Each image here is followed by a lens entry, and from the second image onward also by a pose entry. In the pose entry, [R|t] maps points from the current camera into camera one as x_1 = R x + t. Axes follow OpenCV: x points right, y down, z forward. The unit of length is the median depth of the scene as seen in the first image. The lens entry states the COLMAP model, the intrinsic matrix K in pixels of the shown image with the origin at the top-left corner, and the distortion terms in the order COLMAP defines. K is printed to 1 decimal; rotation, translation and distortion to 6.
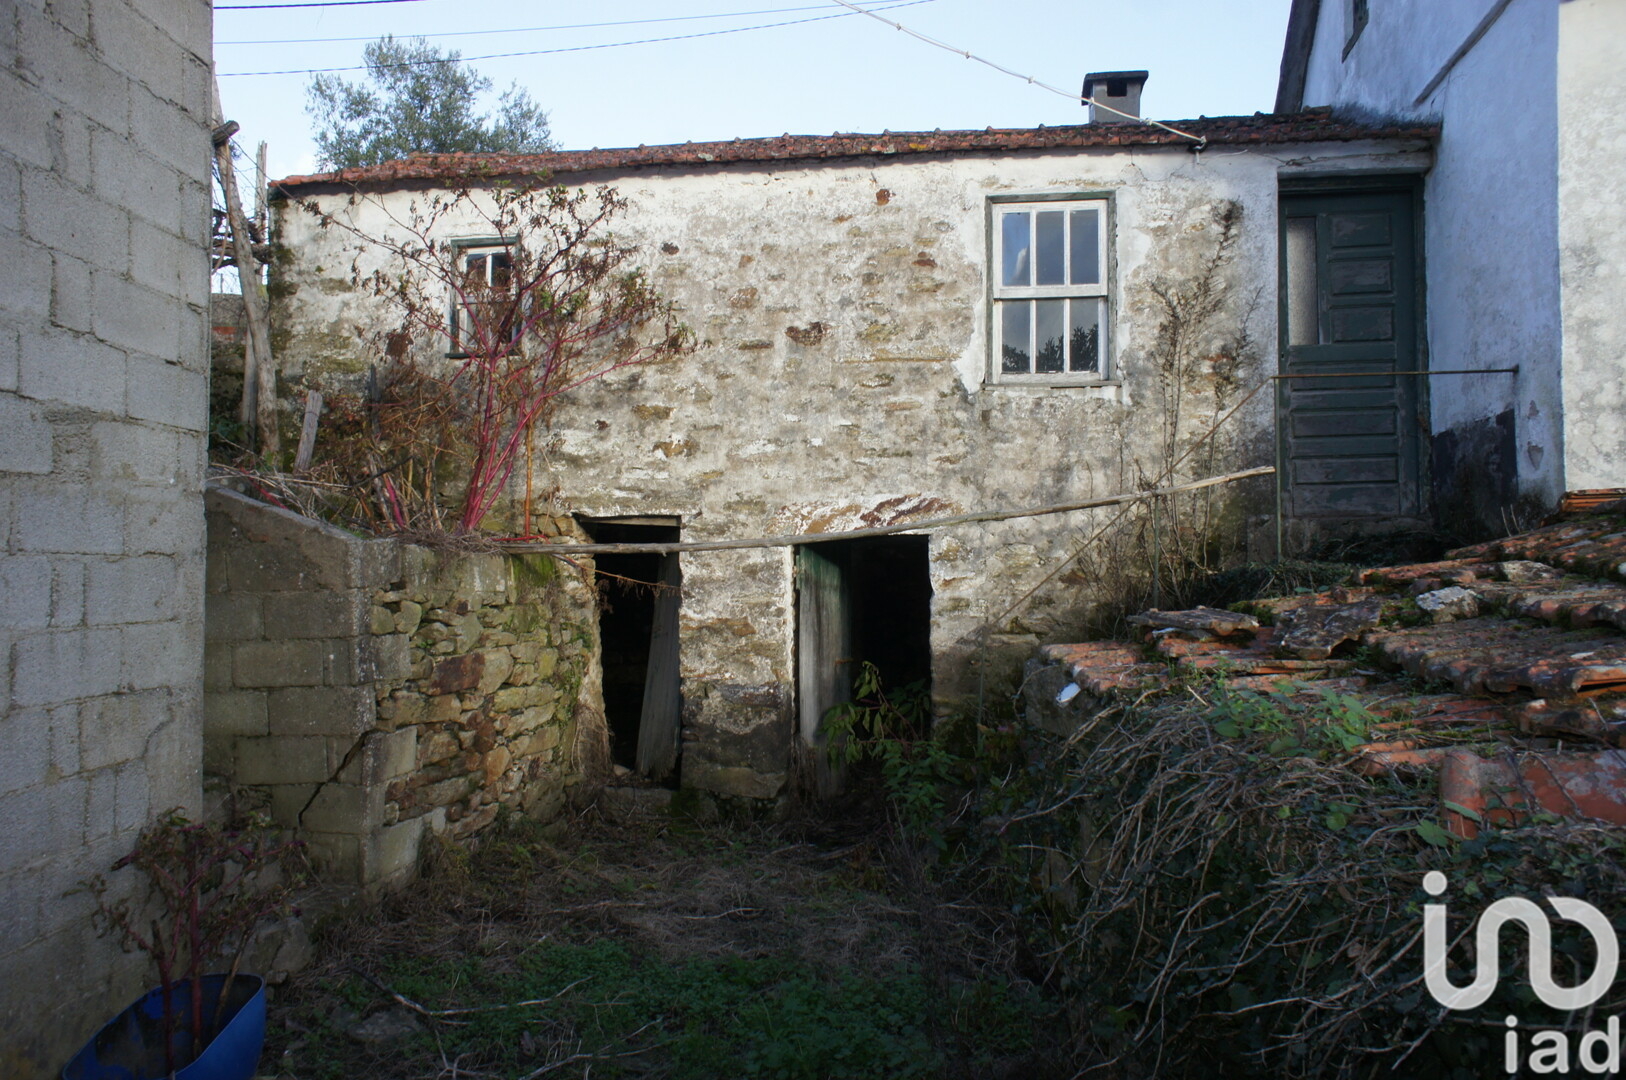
lens RADIAL K [[1092.4, 0, 826.6], [0, 1092.4, 533.3], [0, 0, 1]] dist [-0.019980, 0.031811]
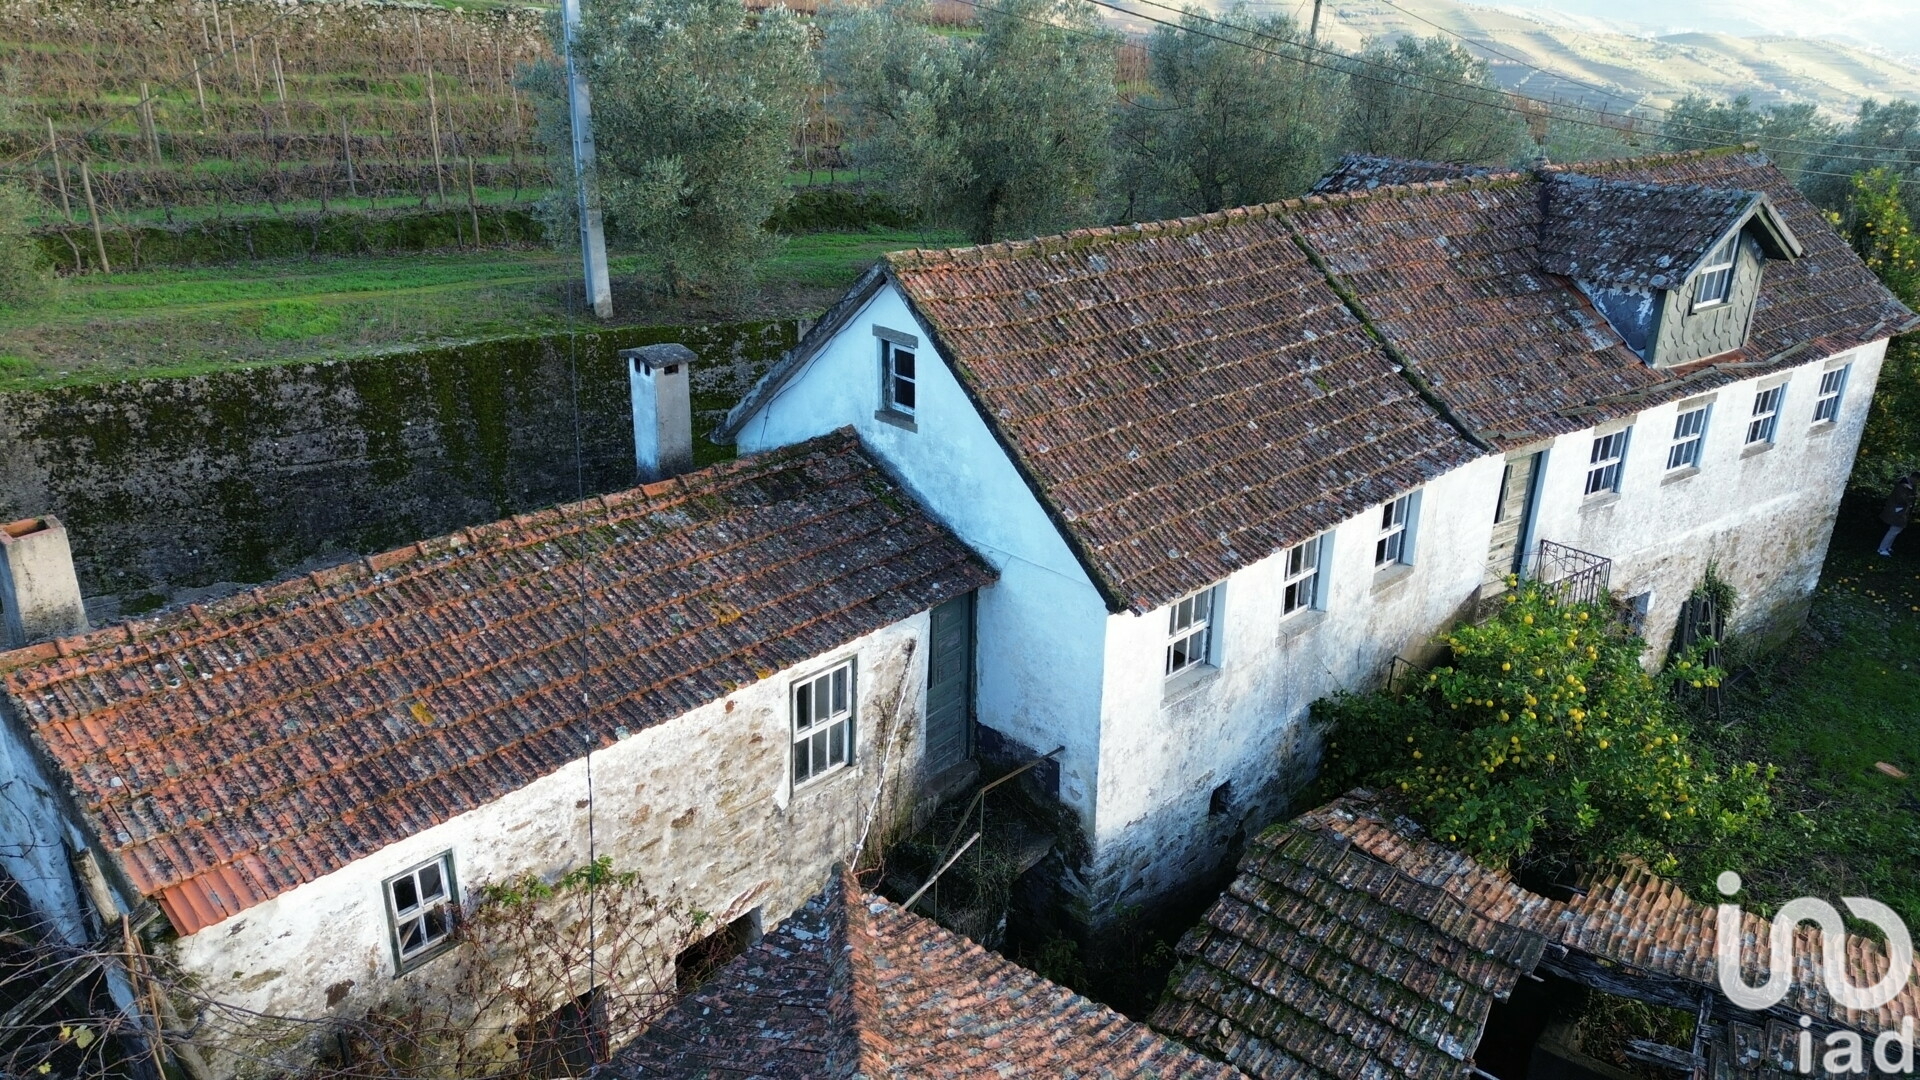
lens RADIAL K [[1351.4, 0, 966.4], [0, 1351.4, 531.5], [0, 0, 1]] dist [0.088624, -0.073570]
pose [[0.561795, -0.299884, 0.771010, -1.009169], [-0.051451, 0.917516, 0.394357, -1.194871], [-0.825675, -0.261217, 0.500027, 0.015207]]
